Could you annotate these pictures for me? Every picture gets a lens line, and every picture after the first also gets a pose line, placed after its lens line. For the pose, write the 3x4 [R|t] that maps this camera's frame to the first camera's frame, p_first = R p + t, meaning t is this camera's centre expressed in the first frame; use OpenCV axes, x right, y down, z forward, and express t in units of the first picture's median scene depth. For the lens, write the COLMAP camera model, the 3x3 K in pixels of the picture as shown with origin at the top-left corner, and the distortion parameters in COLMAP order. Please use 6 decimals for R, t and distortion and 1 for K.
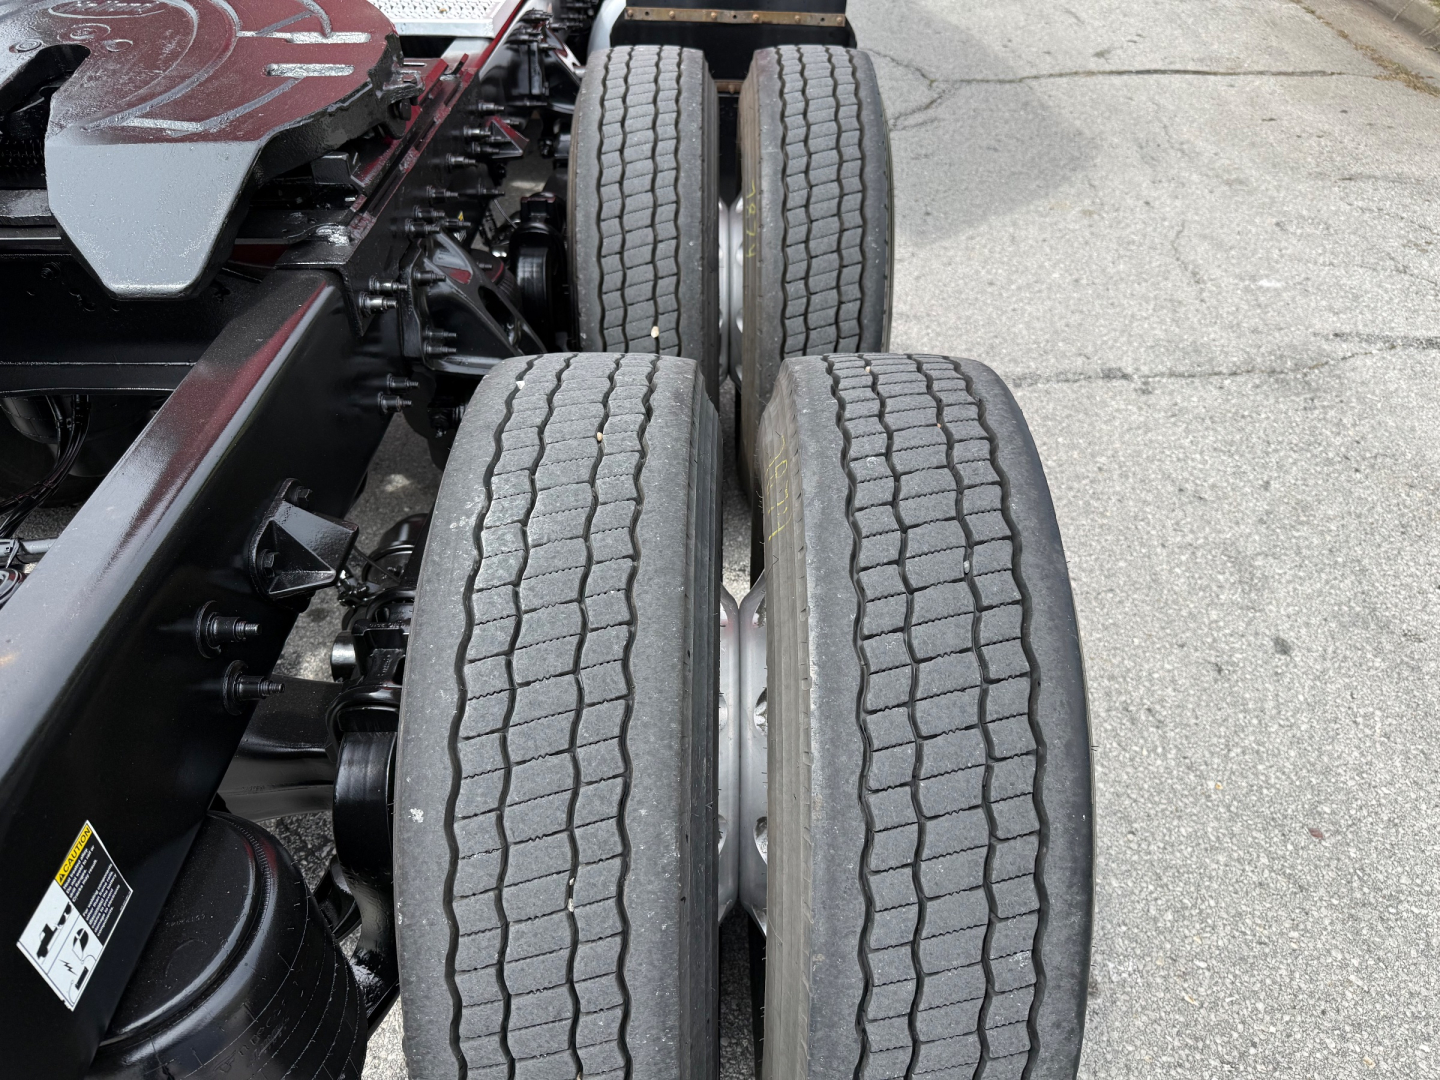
lens RADIAL K [[1032.3, 0, 720.0], [0, 1032.3, 562.2], [0, 0, 1]] dist [0.047796, -0.056875]
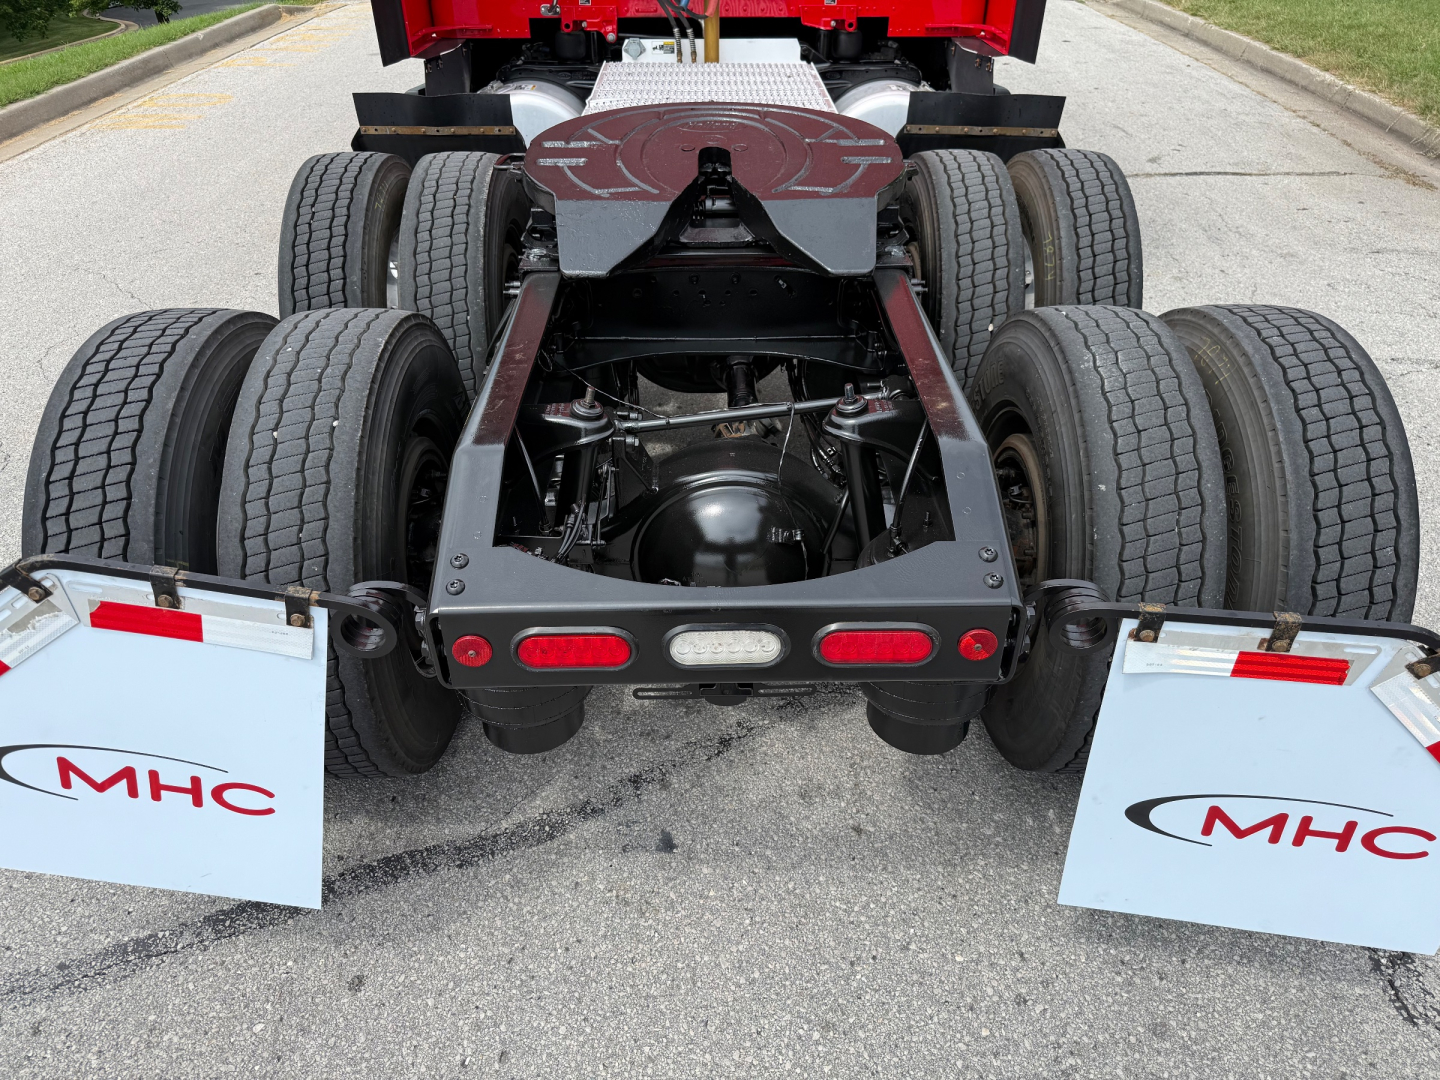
lens RADIAL K [[1033.3, 0, 711.5], [0, 1033.3, 561.4], [0, 0, 1]] dist [0.011785, -0.024151]
pose [[0.999945, -0.009729, 0.003973, -0.493683], [0.010049, 0.995822, -0.090757, 0.258923], [-0.003074, 0.090792, 0.995865, -0.491847]]
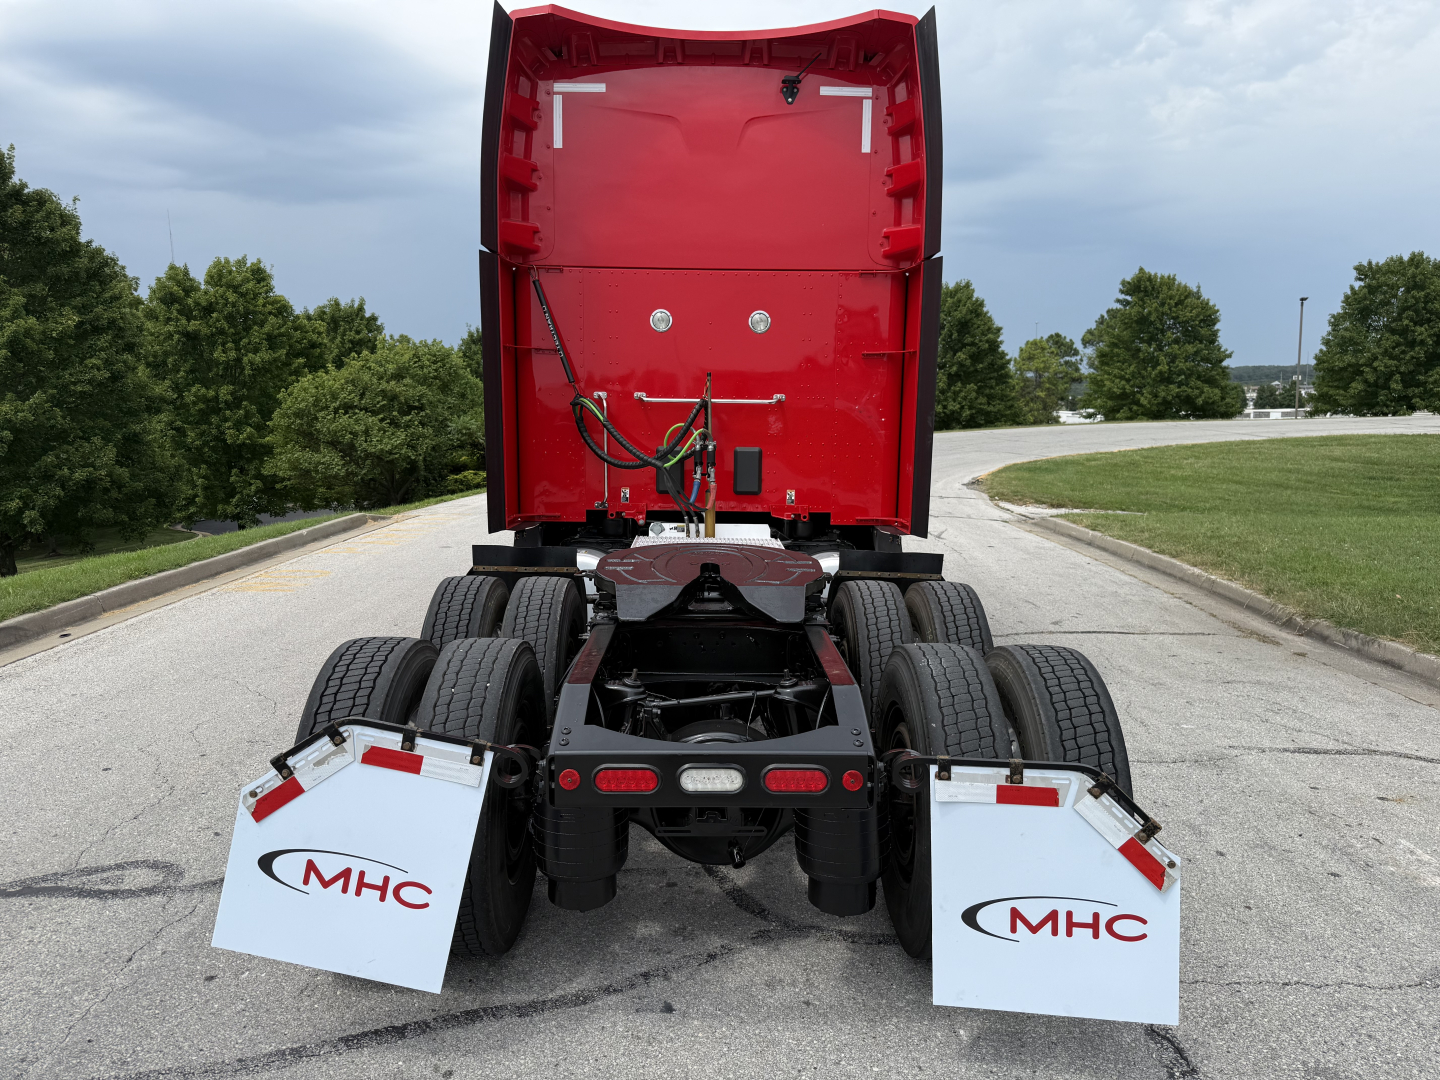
lens RADIAL K [[1008.0, 0, 700.6], [0, 1008.0, 540.6], [0, 0, 1]] dist [0.119366, -0.252849]
pose [[0.999956, 0.008938, -0.002700, -0.494308], [-0.008973, 0.839982, -0.542540, 0.733112], [-0.002581, 0.542540, 0.840026, -1.048631]]
